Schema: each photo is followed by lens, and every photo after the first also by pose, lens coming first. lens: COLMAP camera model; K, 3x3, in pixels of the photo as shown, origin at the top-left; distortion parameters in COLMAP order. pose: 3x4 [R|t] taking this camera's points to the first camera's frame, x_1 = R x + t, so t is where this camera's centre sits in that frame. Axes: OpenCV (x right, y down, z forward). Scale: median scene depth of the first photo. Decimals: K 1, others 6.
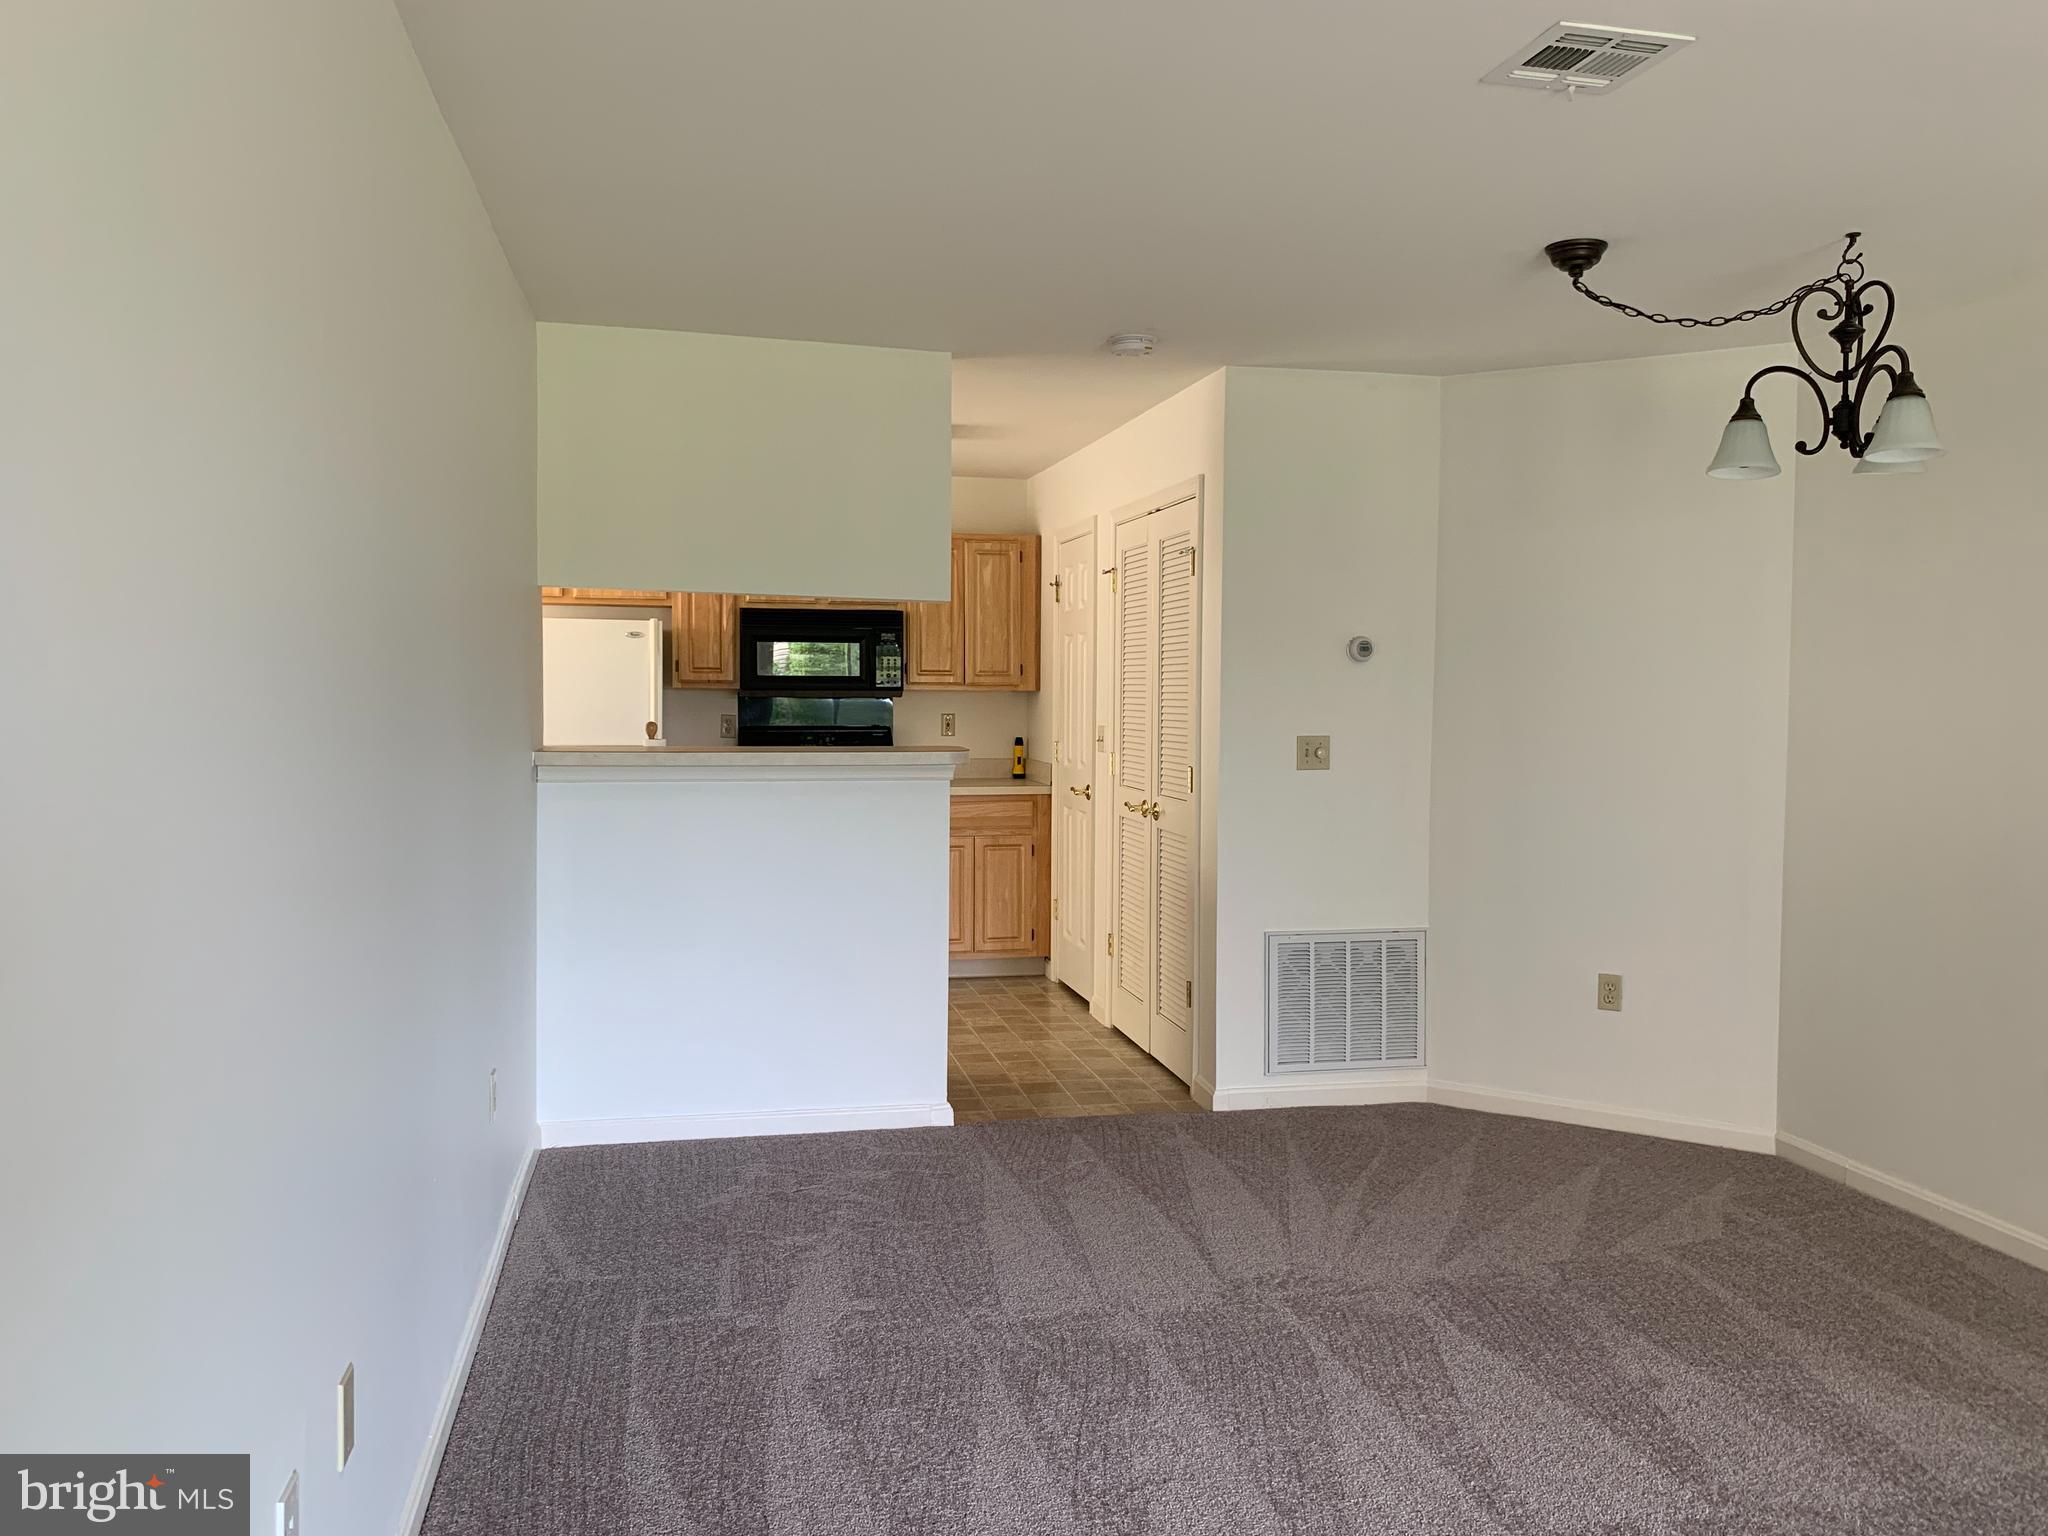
lens RADIAL K [[1548.4, 0, 1022.2], [0, 1548.4, 694.5], [0, 0, 1]] dist [-0.139115, -0.001473]
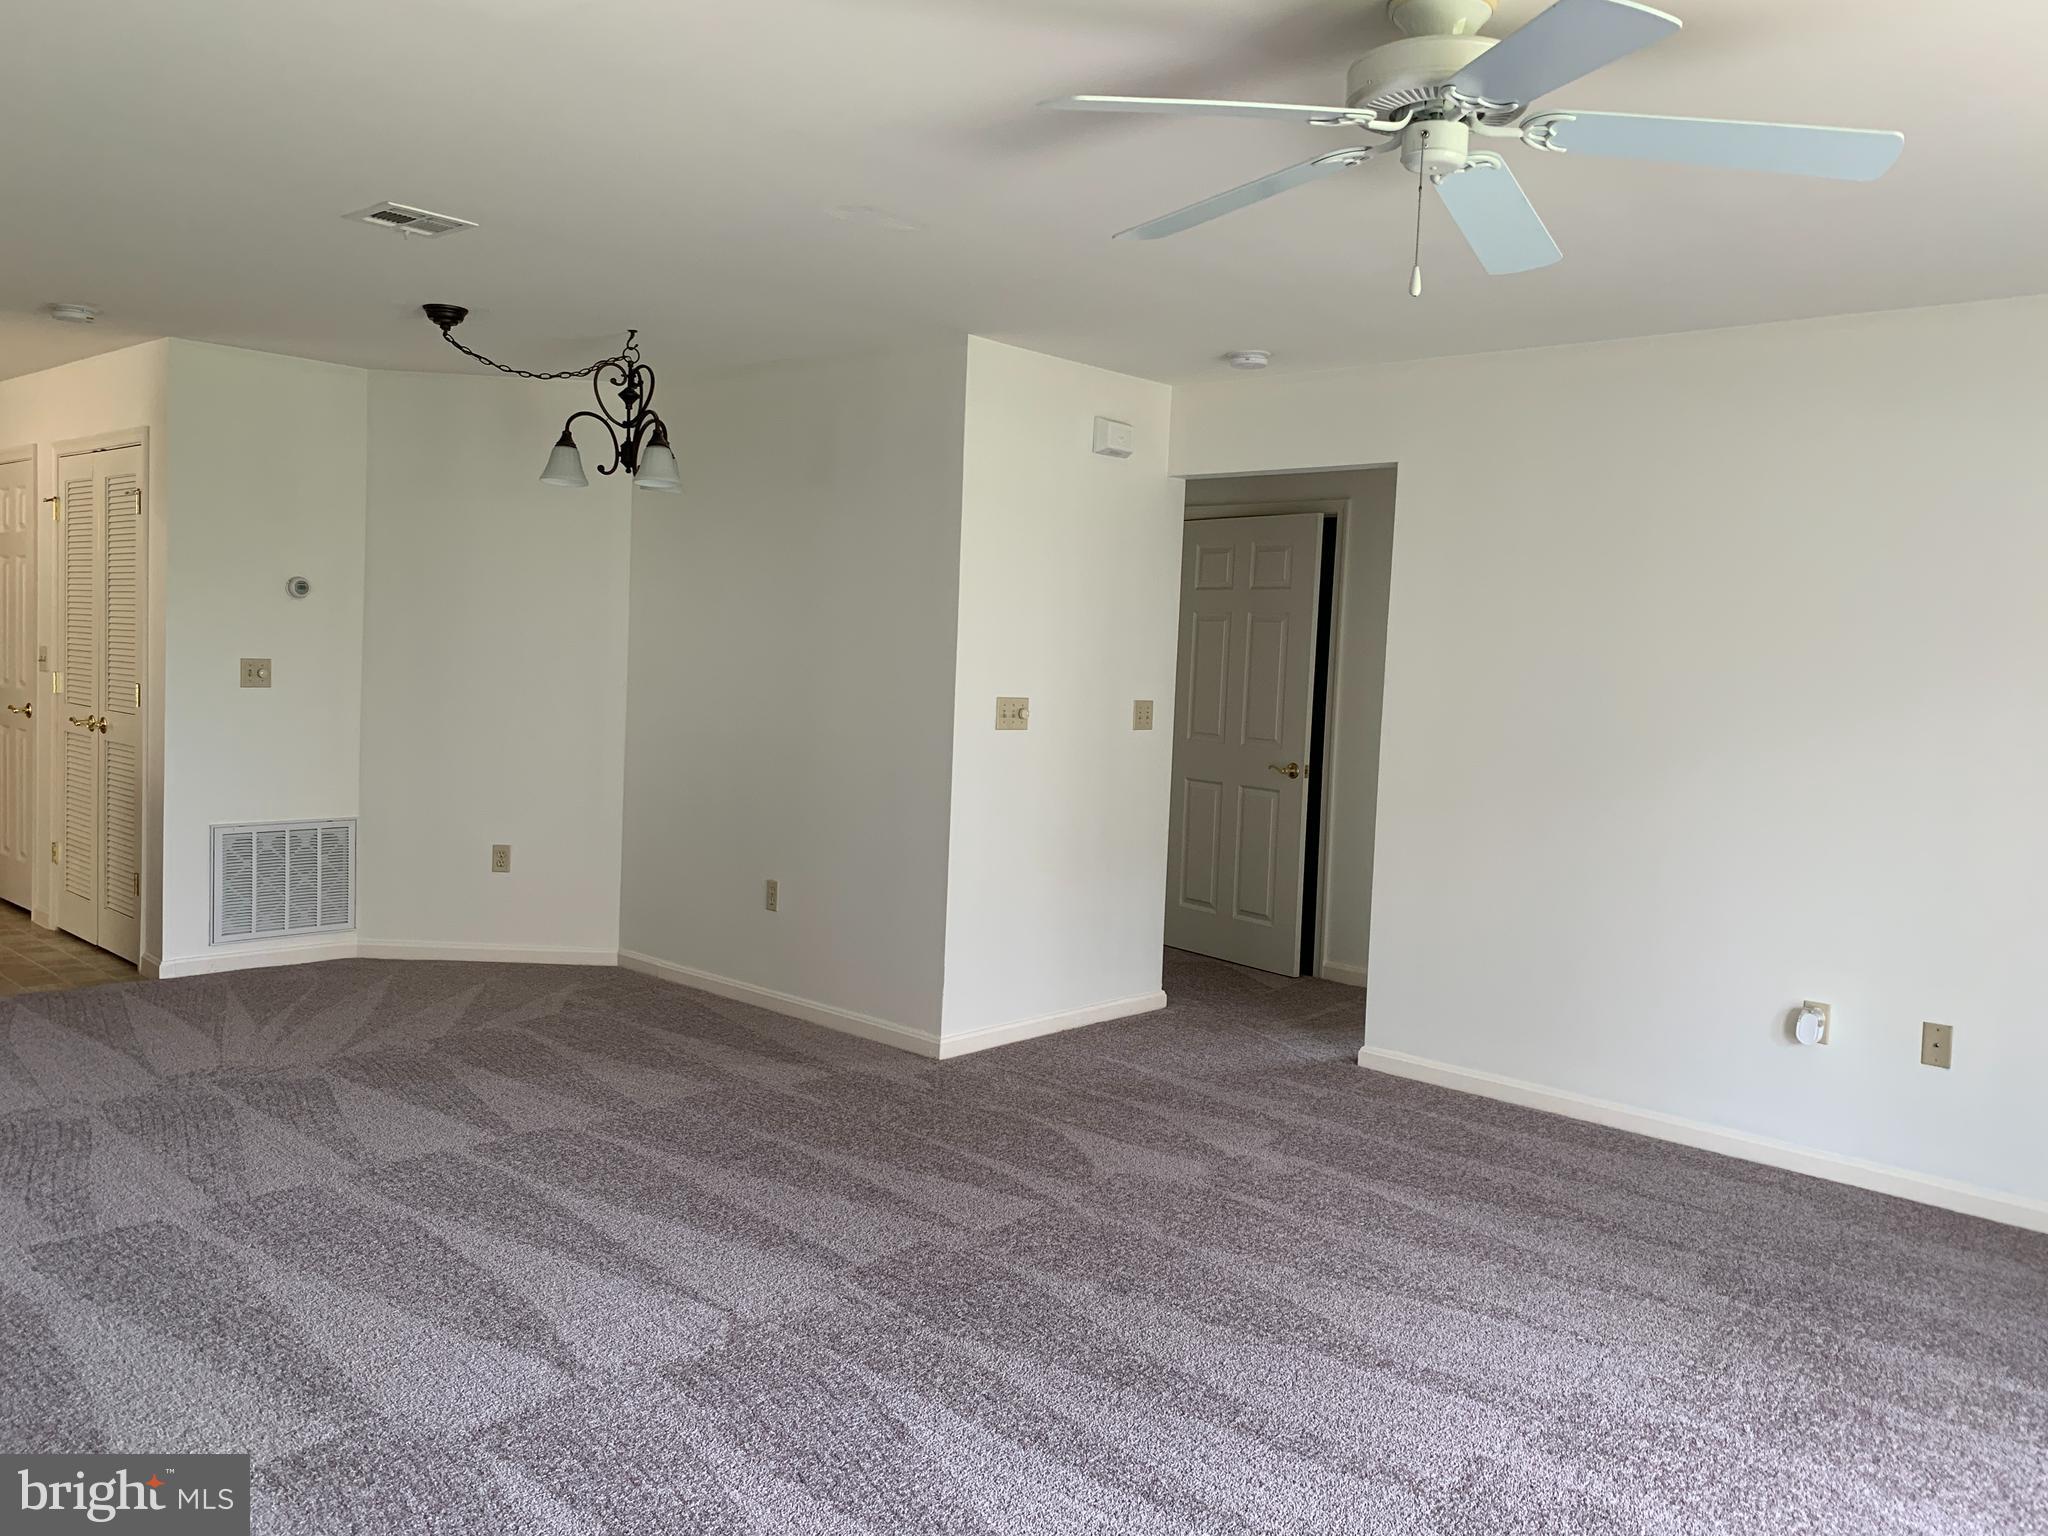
lens RADIAL K [[1595.7, 0, 1019.1], [0, 1595.7, 746.0], [0, 0, 1]] dist [0.010831, 0.007366]
pose [[0.826083, -0.008281, 0.563488, -0.021607], [-0.032109, 0.997576, 0.061733, -0.001263], [-0.562633, -0.069090, 0.823815, -0.378134]]
